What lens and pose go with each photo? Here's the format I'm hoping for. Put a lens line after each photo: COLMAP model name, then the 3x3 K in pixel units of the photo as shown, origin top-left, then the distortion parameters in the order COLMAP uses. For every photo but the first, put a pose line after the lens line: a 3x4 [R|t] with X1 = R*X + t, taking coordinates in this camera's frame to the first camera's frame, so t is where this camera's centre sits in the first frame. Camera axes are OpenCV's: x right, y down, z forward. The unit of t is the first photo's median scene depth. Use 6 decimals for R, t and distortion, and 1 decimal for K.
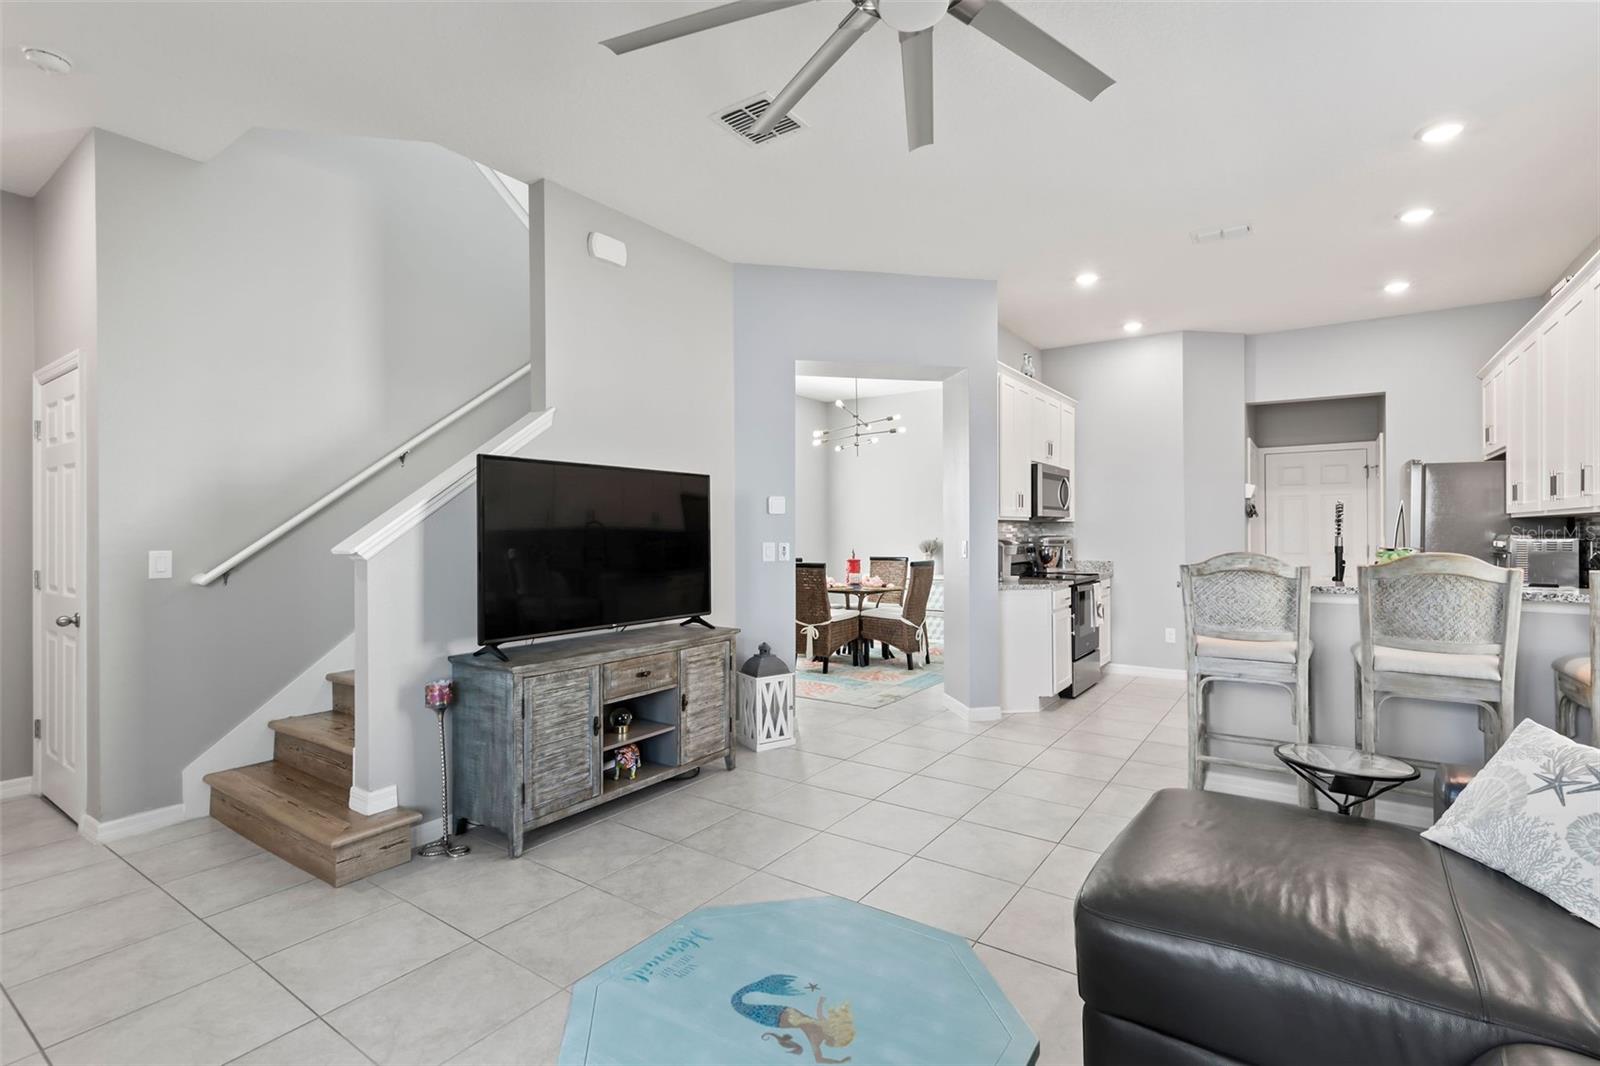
lens RADIAL K [[730.4, 0, 823.2], [0, 730.4, 529.7], [0, 0, 1]] dist [0.015429, -0.004556]
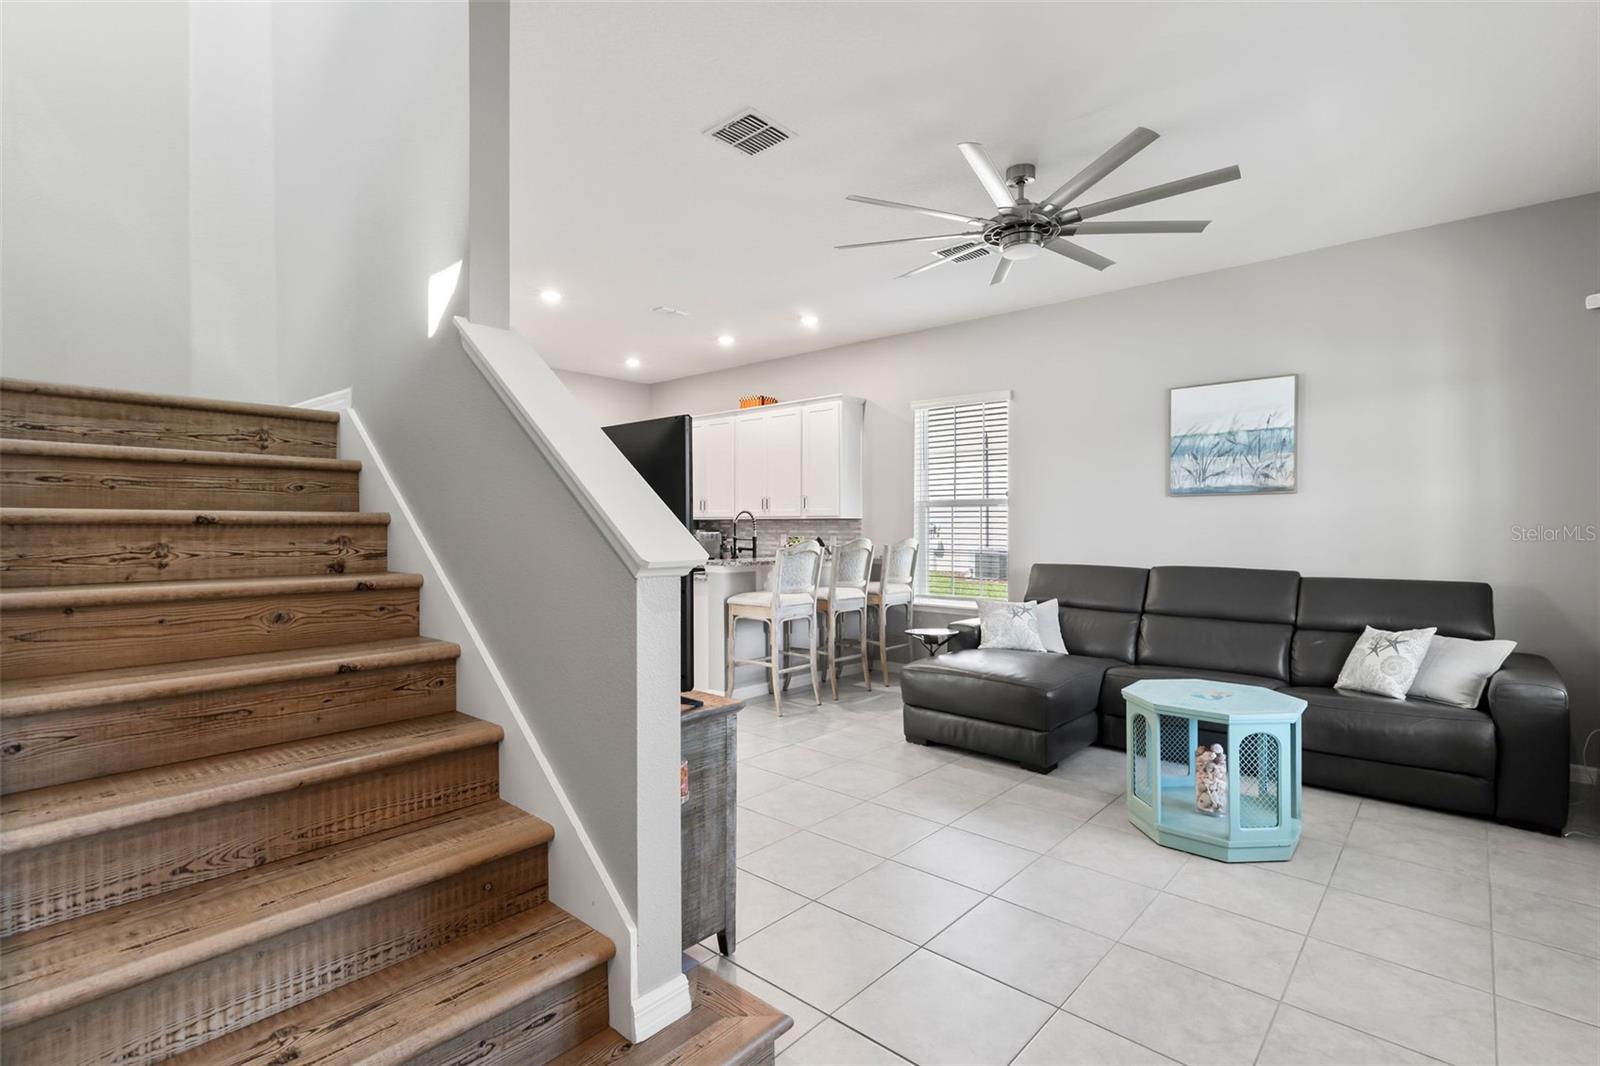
lens RADIAL K [[730.4, 0, 818.1], [0, 730.4, 527.8], [0, 0, 1]] dist [0.015429, -0.004556]
pose [[0.134879, 0.000979, 0.990862, -0.576179], [-0.003100, 0.999995, -0.000566, 0.001512], [-0.990857, -0.002995, 0.134881, 0.398492]]
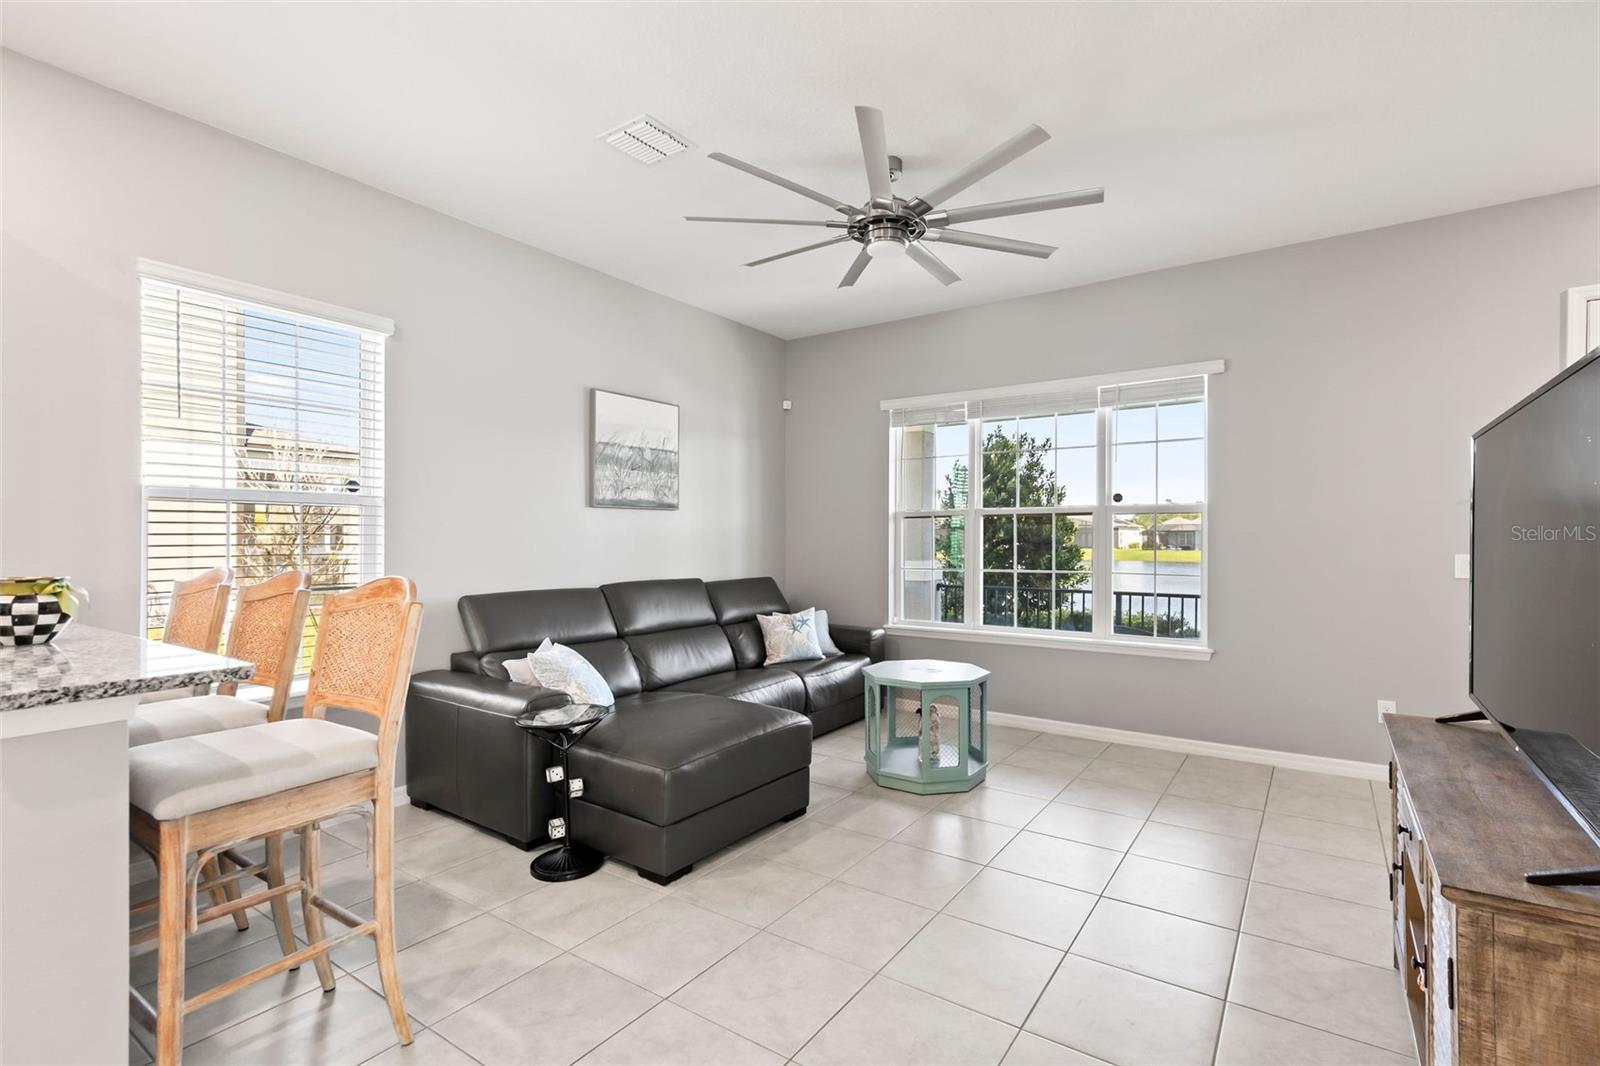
lens RADIAL K [[730.4, 0, 822.1], [0, 730.4, 542.1], [0, 0, 1]] dist [0.015429, -0.004556]
pose [[-0.999984, 0.002806, 0.004945, 0.089701], [0.002829, 0.999985, 0.004722, -0.002157], [-0.004932, 0.004736, -0.999977, 0.890379]]
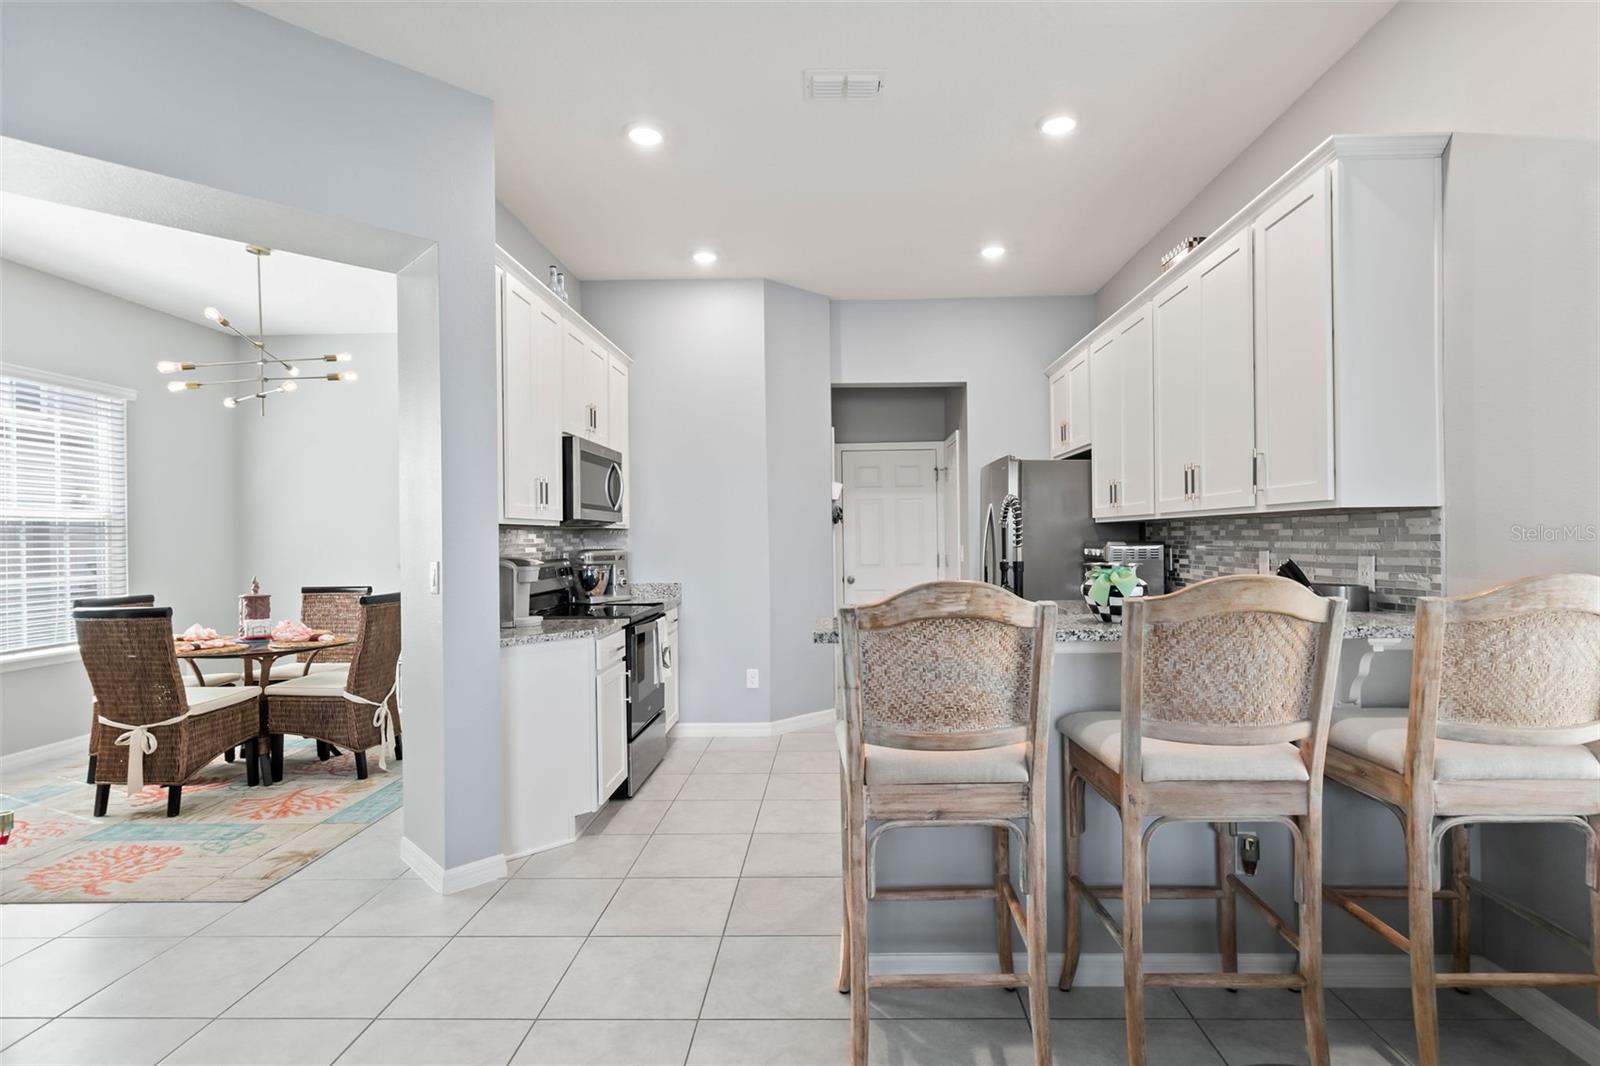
lens RADIAL K [[791.3, 0, 817.4], [0, 791.3, 536.8], [0, 0, 1]] dist [0.000633, -0.000629]
pose [[0.843077, -0.005958, 0.537760, 0.103684], [0.008478, 0.999962, -0.002211, 0.000232], [-0.537726, 0.006423, 0.843095, 0.310745]]
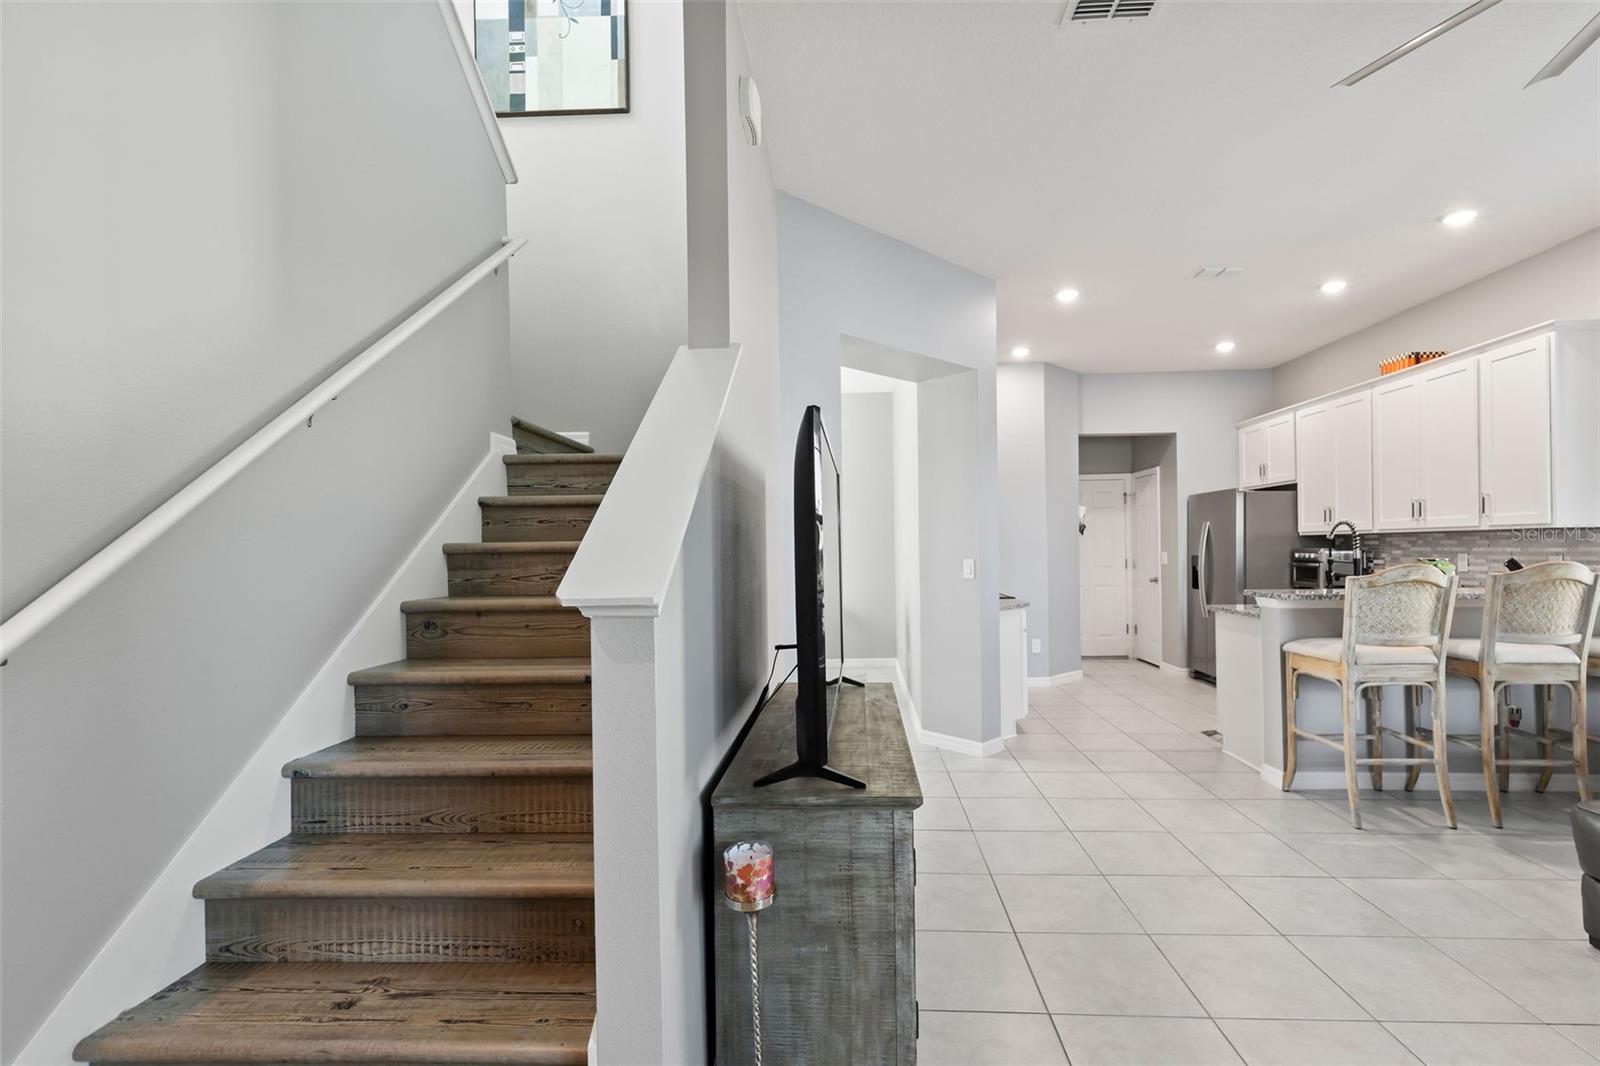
lens RADIAL K [[730.4, 0, 831.7], [0, 730.4, 546.8], [0, 0, 1]] dist [0.015429, -0.004556]
pose [[0.853107, -0.006451, 0.521695, -0.379260], [0.009297, 0.999953, -0.002839, 0.000087], [-0.521652, 0.007272, 0.853127, 0.278127]]
